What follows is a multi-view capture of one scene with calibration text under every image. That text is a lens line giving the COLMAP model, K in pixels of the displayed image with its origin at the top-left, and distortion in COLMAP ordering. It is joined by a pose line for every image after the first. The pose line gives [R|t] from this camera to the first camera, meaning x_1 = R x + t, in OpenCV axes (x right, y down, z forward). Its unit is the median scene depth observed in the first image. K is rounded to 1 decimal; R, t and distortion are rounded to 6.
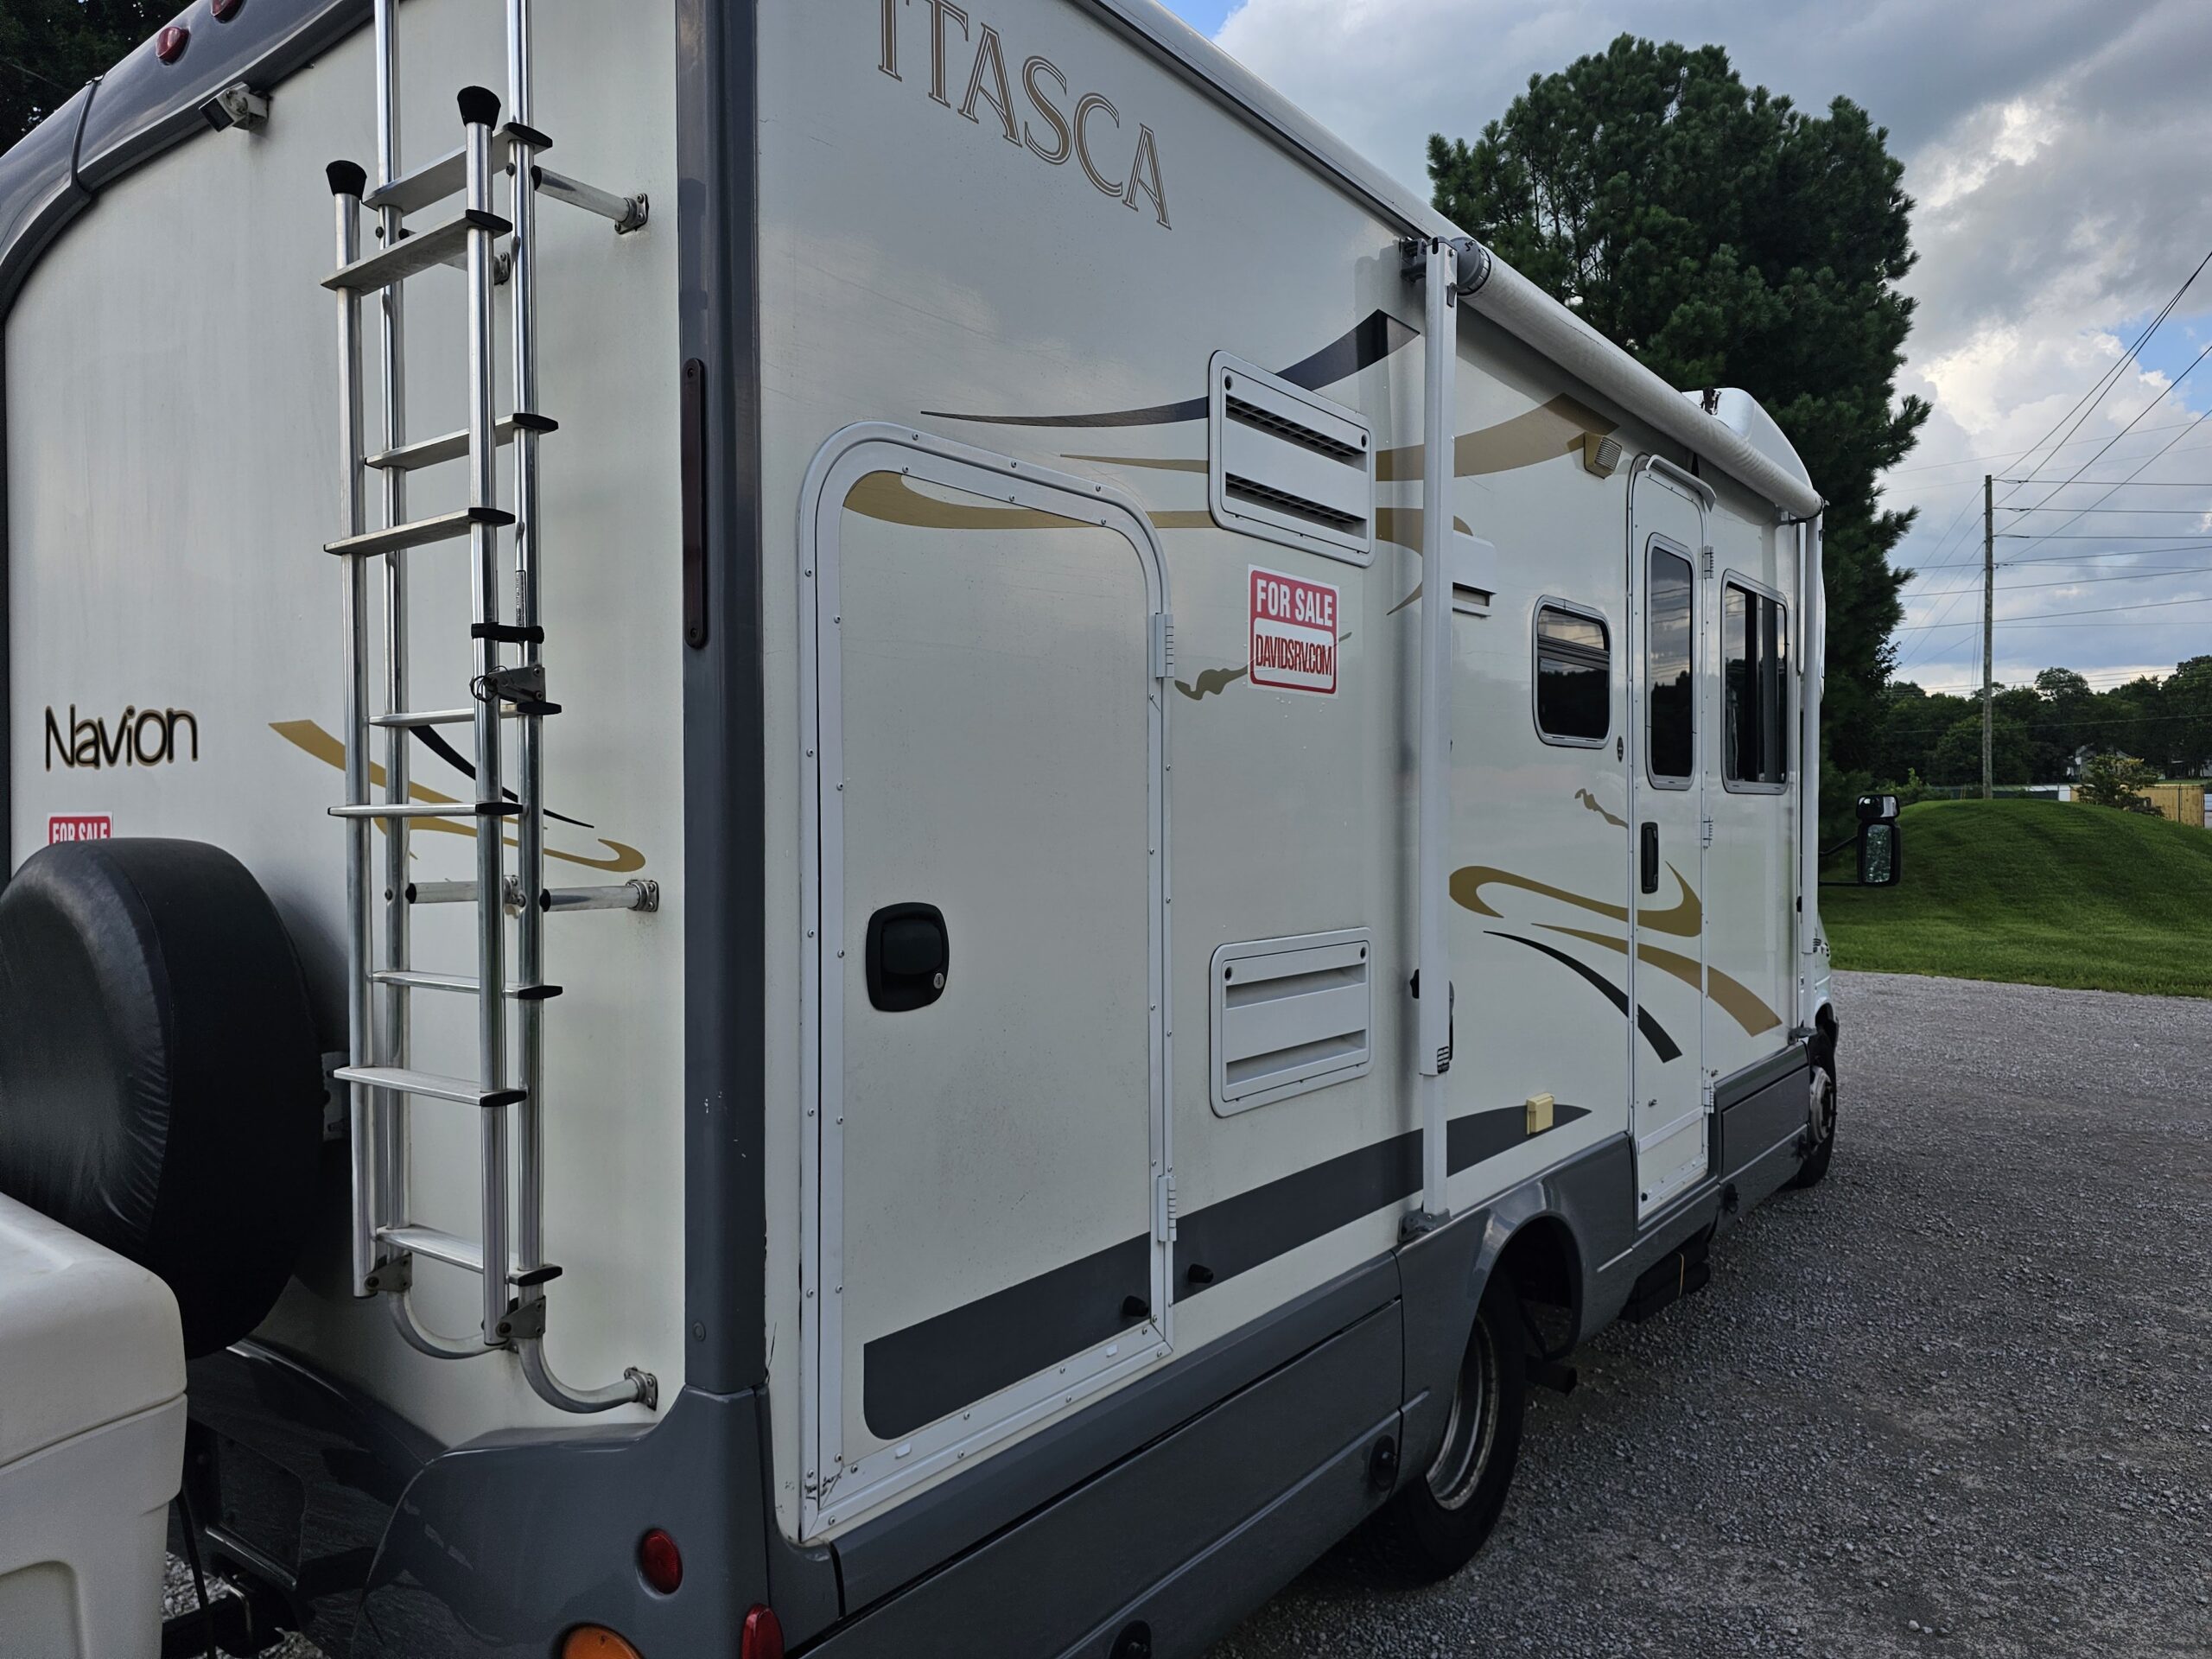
lens RADIAL K [[1480.0, 0, 1140.4], [0, 1480.0, 836.6], [0, 0, 1]] dist [0.046915, -0.041195]
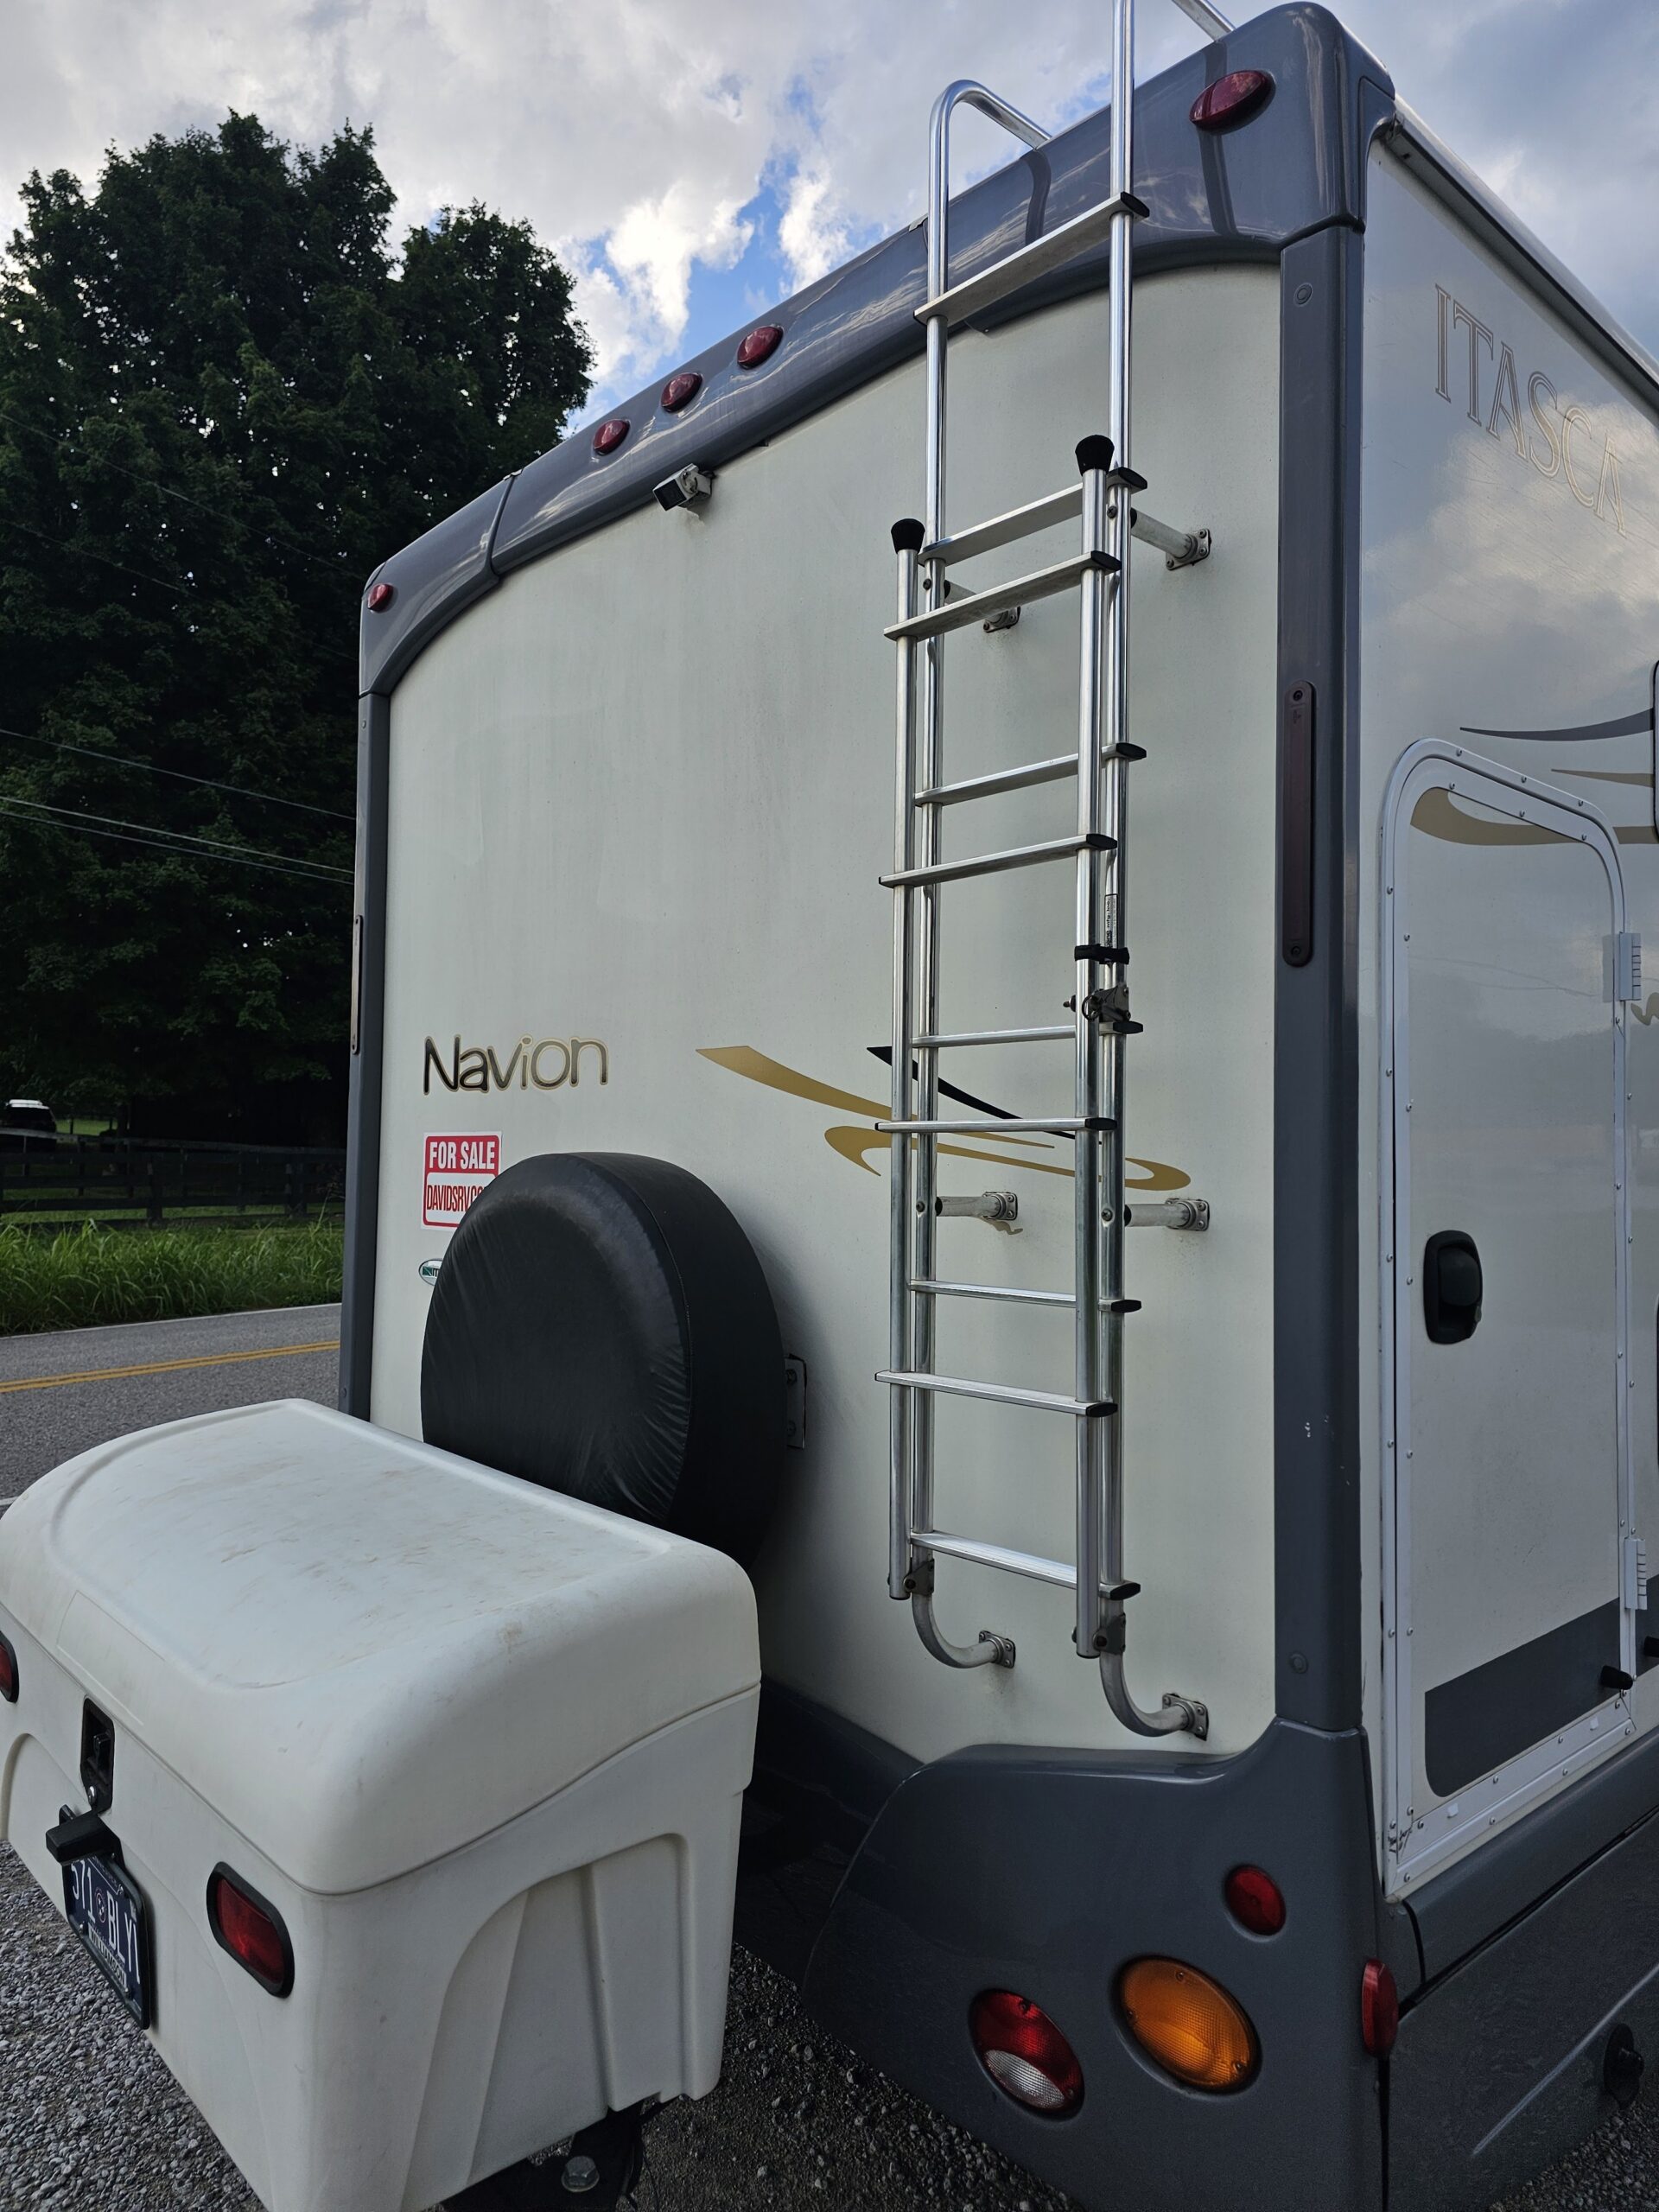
lens RADIAL K [[1471.0, 0, 829.5], [0, 1471.0, 1106.0], [0, 0, 1]] dist [0.095946, -0.131180]
pose [[0.982044, 0.011270, -0.188314, -0.372970], [-0.020954, 0.998554, -0.049509, 0.020410], [0.187483, 0.052566, 0.980860, -0.030107]]
